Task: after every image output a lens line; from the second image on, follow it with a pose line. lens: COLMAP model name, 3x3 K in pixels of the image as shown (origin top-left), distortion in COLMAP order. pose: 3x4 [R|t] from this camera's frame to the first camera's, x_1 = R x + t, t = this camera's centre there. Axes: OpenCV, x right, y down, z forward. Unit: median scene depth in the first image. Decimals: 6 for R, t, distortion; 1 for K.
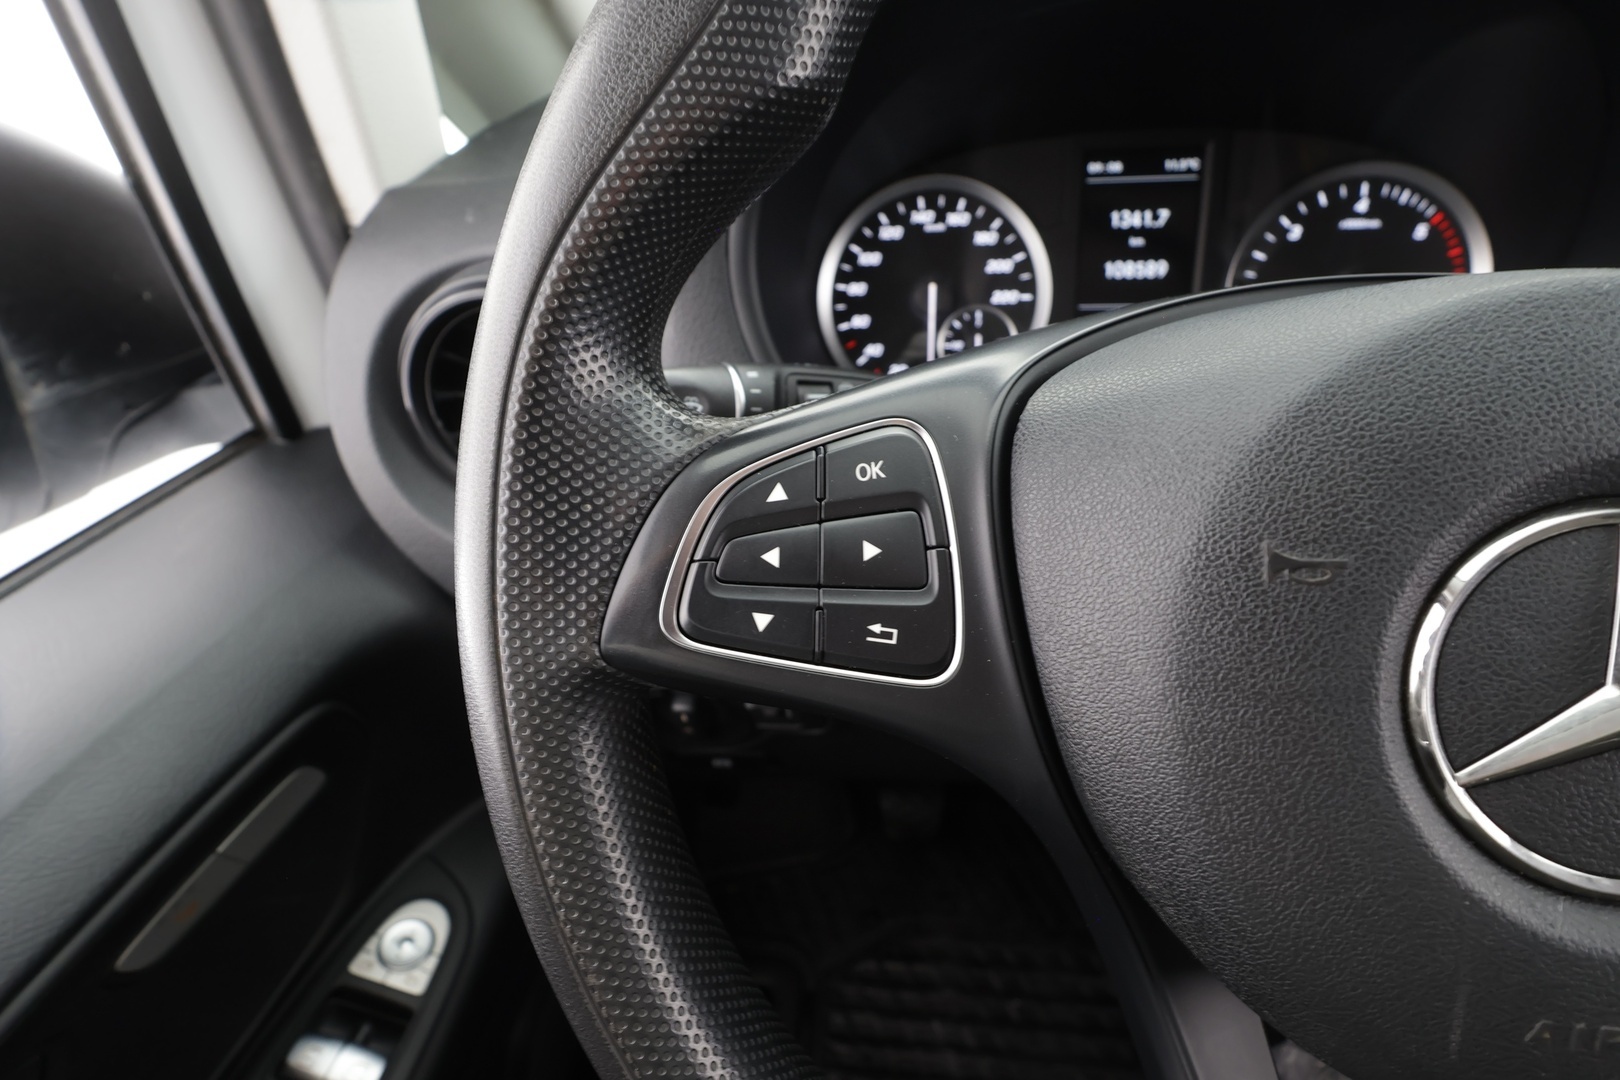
lens RADIAL K [[756.7, 0, 815.8], [0, 756.7, 542.1], [0, 0, 1]] dist [0.002539, 0.001087]
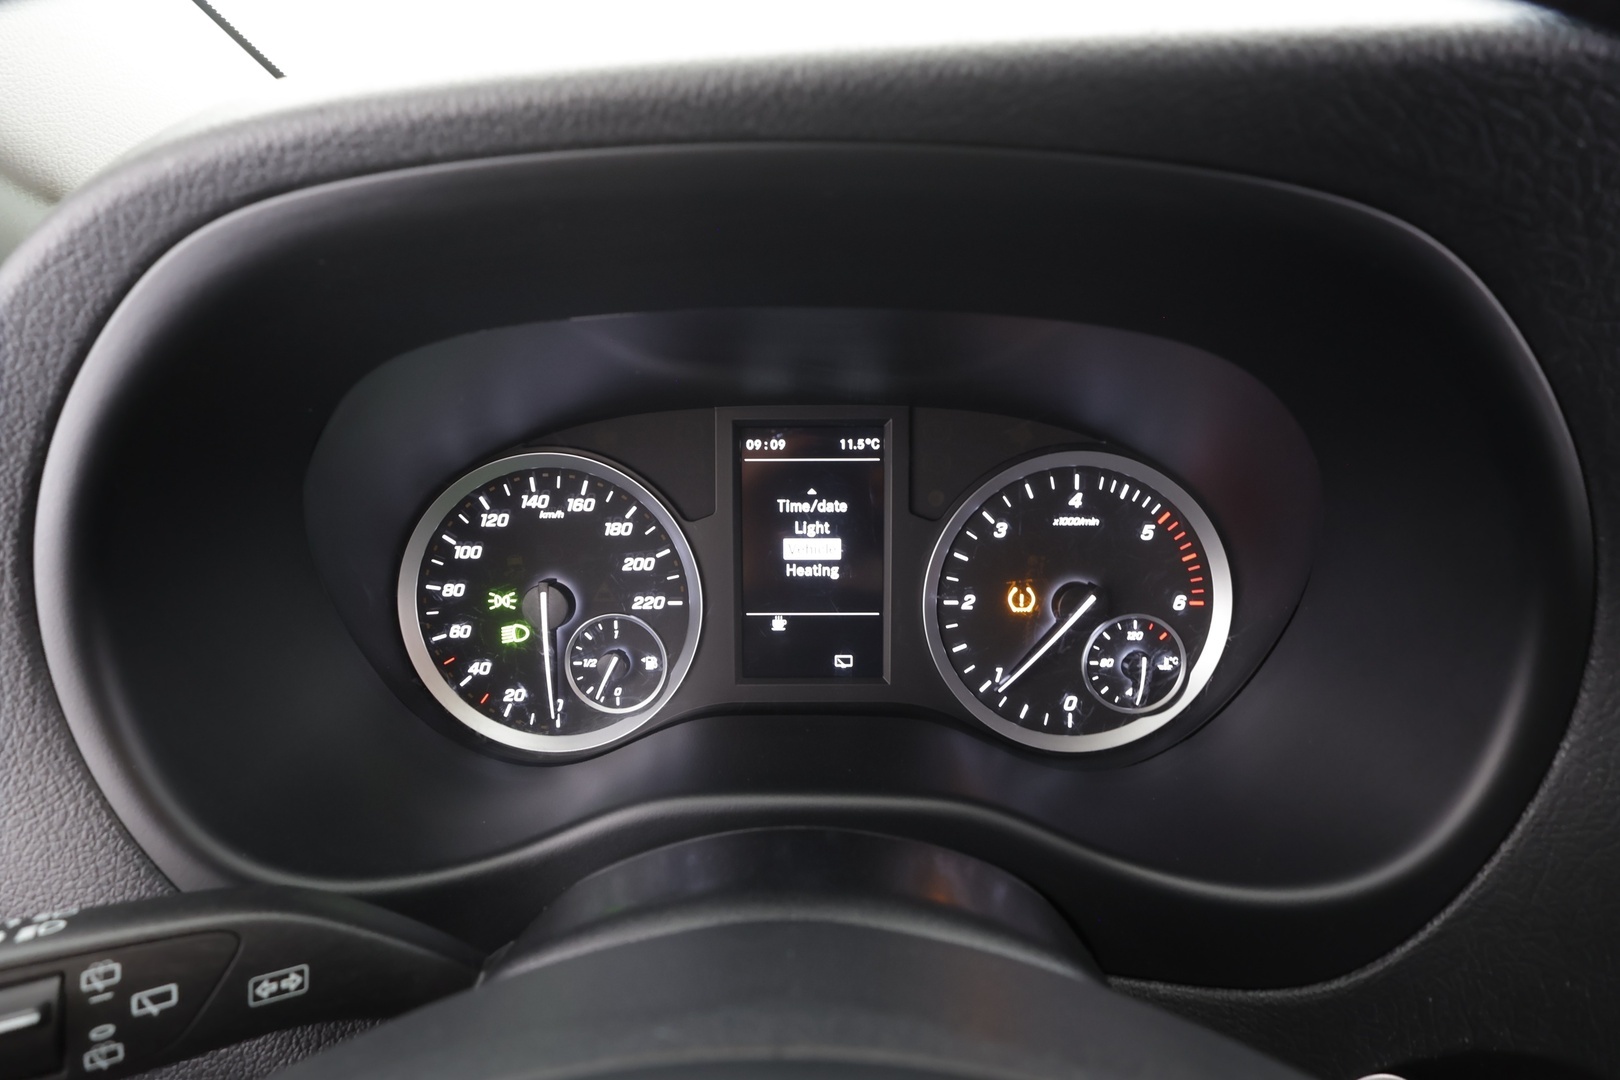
lens RADIAL K [[756.7, 0, 809.4], [0, 756.7, 532.0], [0, 0, 1]] dist [0.002539, 0.001087]
pose [[0.994380, -0.009413, 0.105451, 0.351555], [0.022112, 0.992539, -0.119905, -0.318206], [-0.103535, 0.121563, 0.987169, 0.240541]]
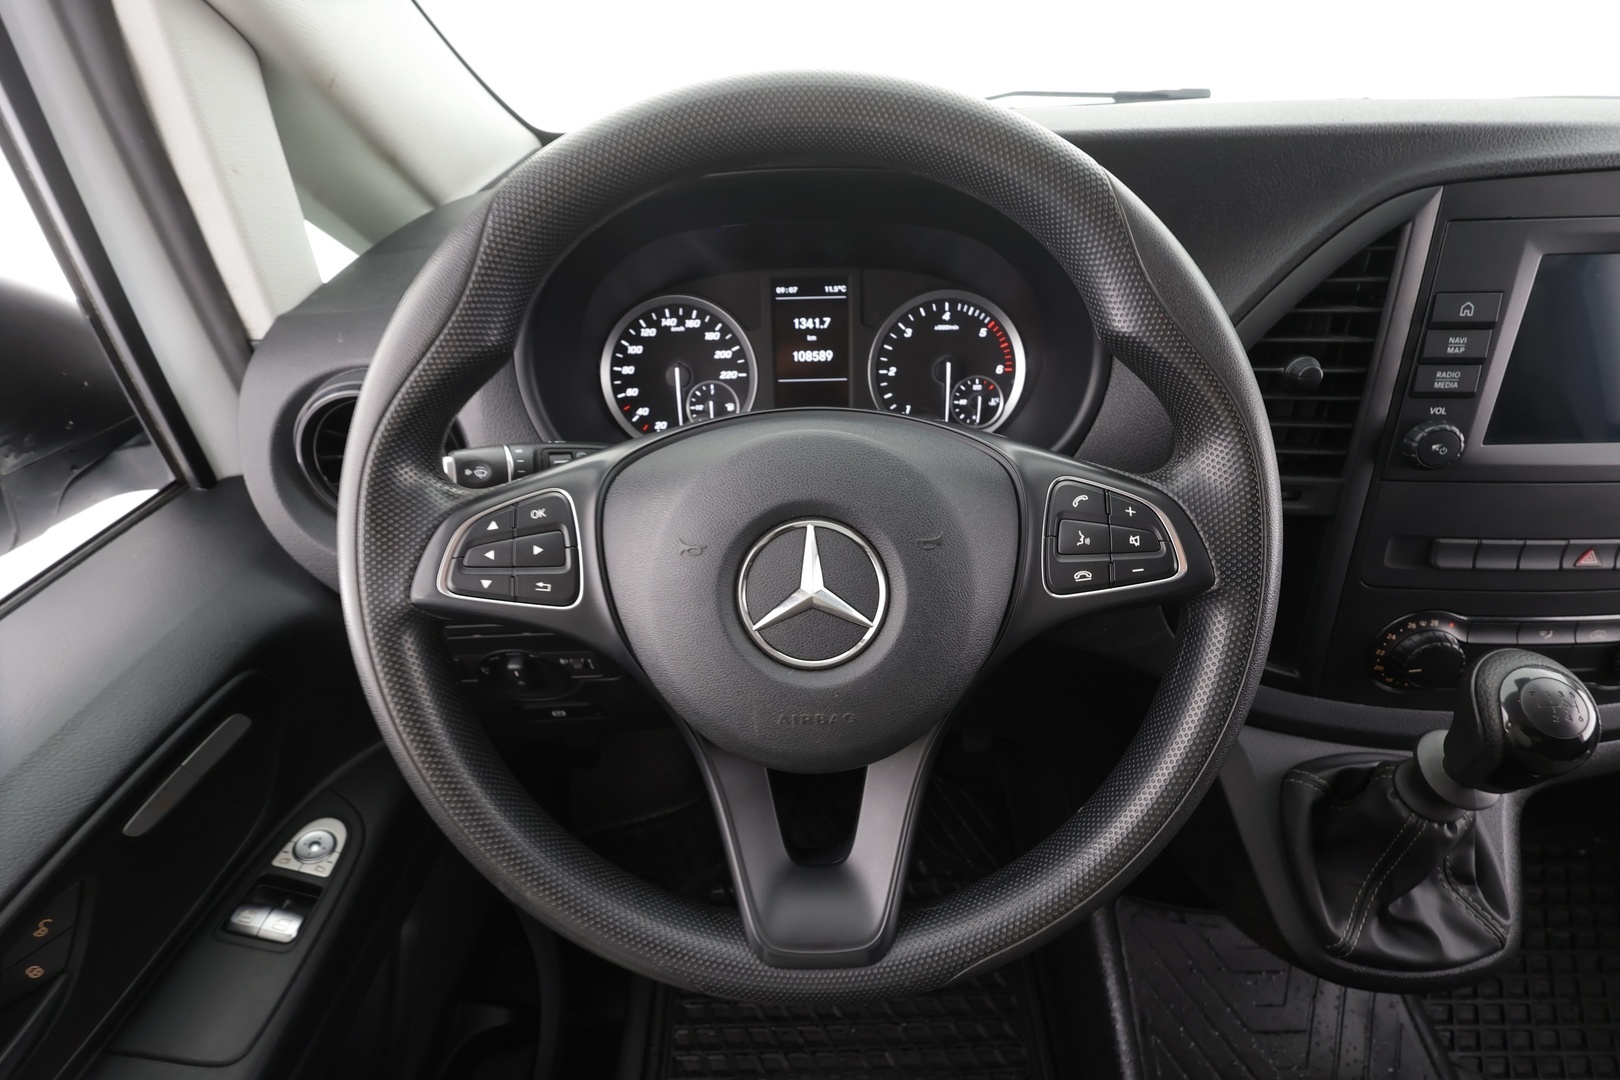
lens RADIAL K [[756.7, 0, 814.4], [0, 756.7, 540.1], [0, 0, 1]] dist [0.002539, 0.001087]
pose [[0.992544, -0.042823, 0.114117, 0.248446], [0.043234, 0.999064, -0.001129, 0.008111], [-0.113962, 0.006054, 0.993467, -0.516437]]
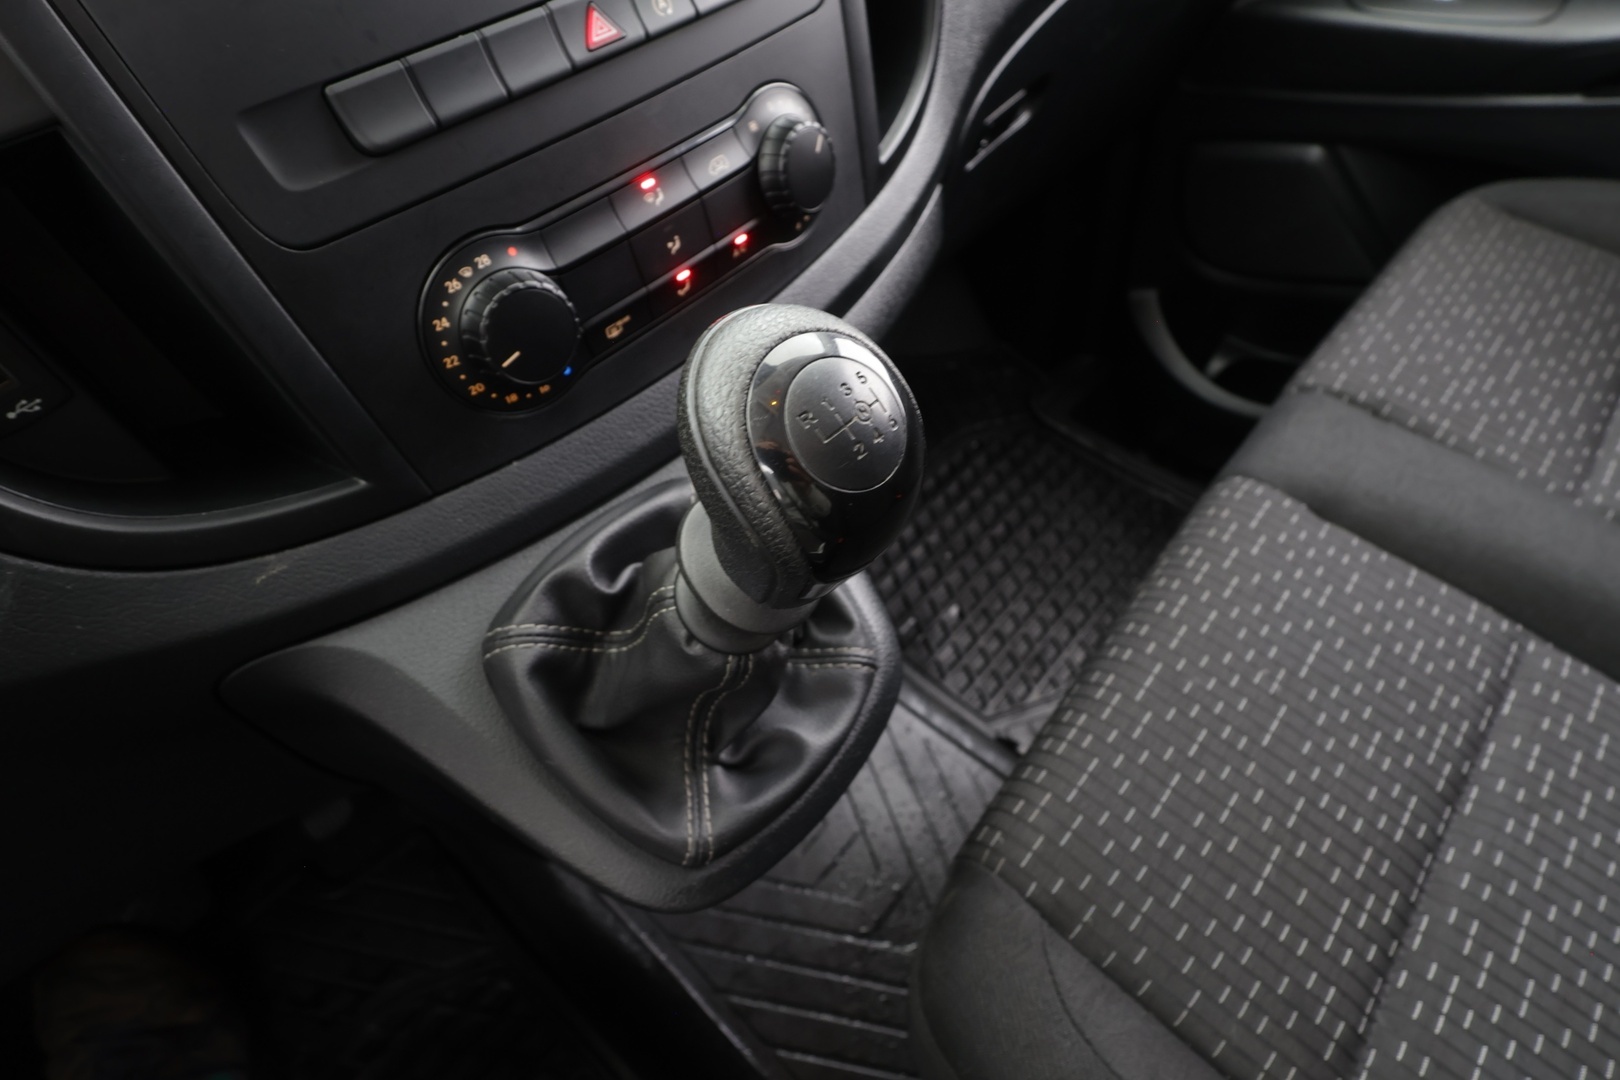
lens RADIAL K [[875.2, 0, 814.4], [0, 875.2, 550.6], [0, 0, 1]] dist [-0.007021, -0.001540]
pose [[0.564774, -0.607111, 0.558969, 1.018922], [0.552715, 0.781253, 0.290086, 0.331345], [-0.612811, 0.145118, 0.776791, -0.092131]]
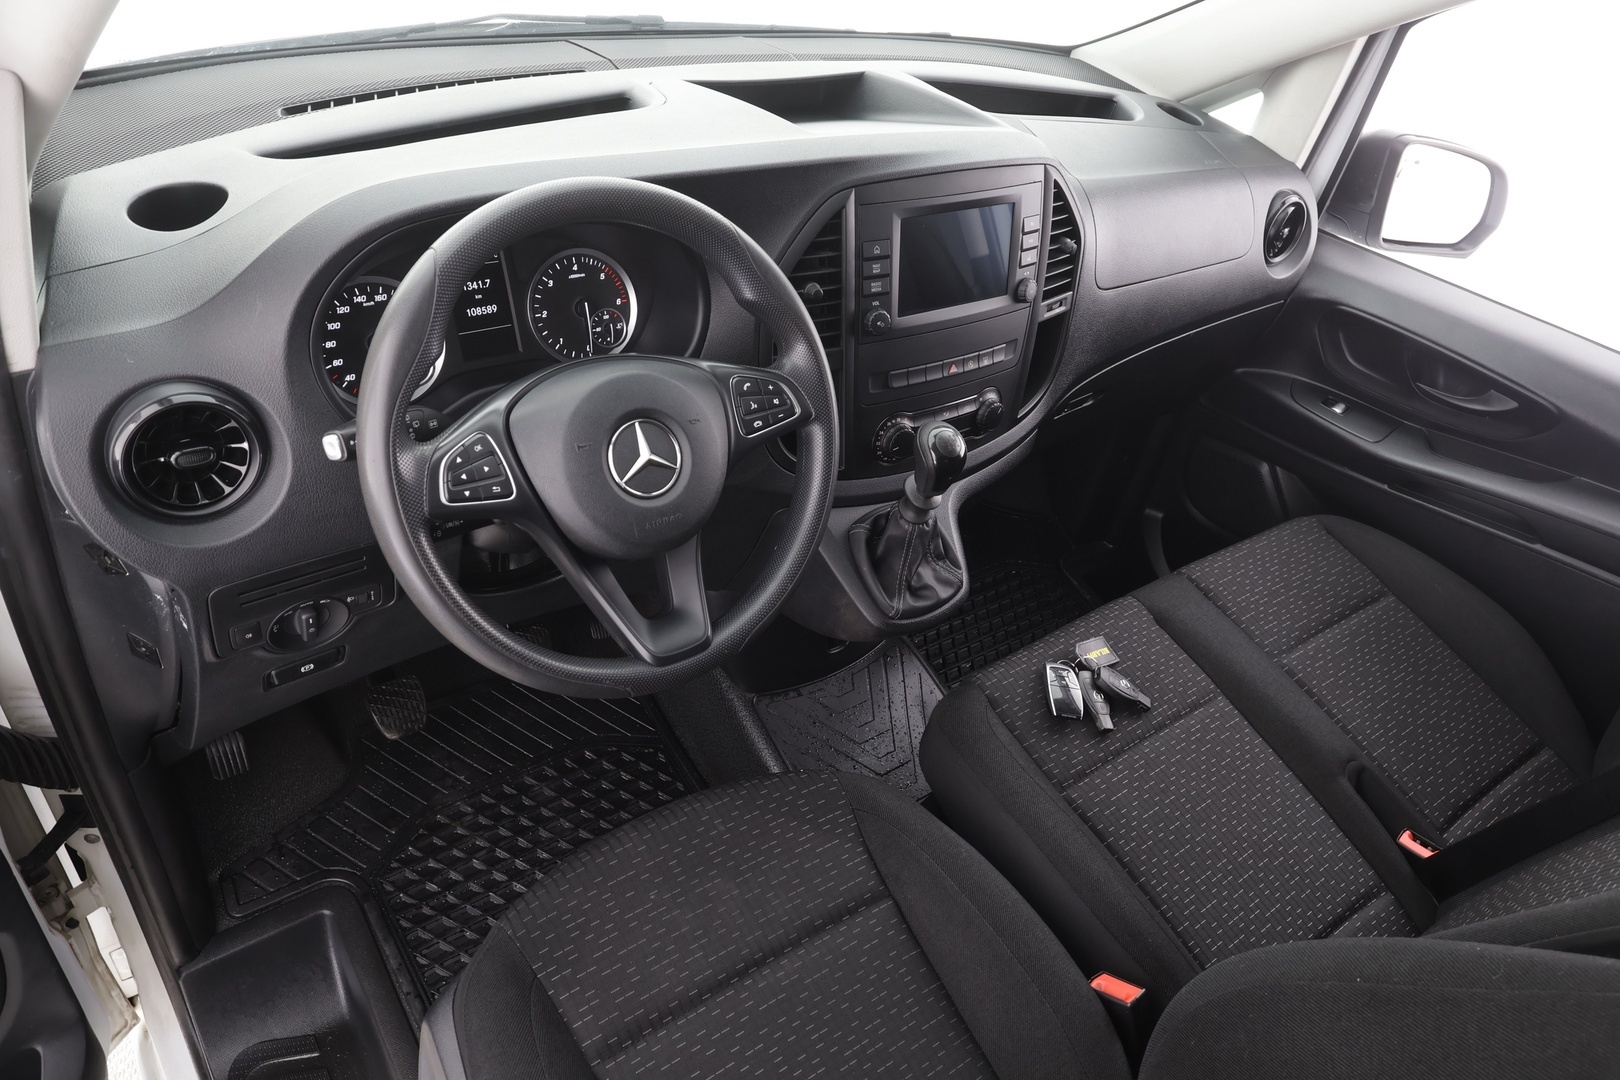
lens RADIAL K [[1087.1, 0, 820.8], [0, 1087.1, 524.5], [0, 0, 1]] dist [0.019832, -0.002295]
pose [[0.713625, -0.283416, 0.640636, -0.901195], [0.247087, 0.957564, 0.148386, -0.046598], [-0.655505, 0.052401, 0.753371, -1.635487]]
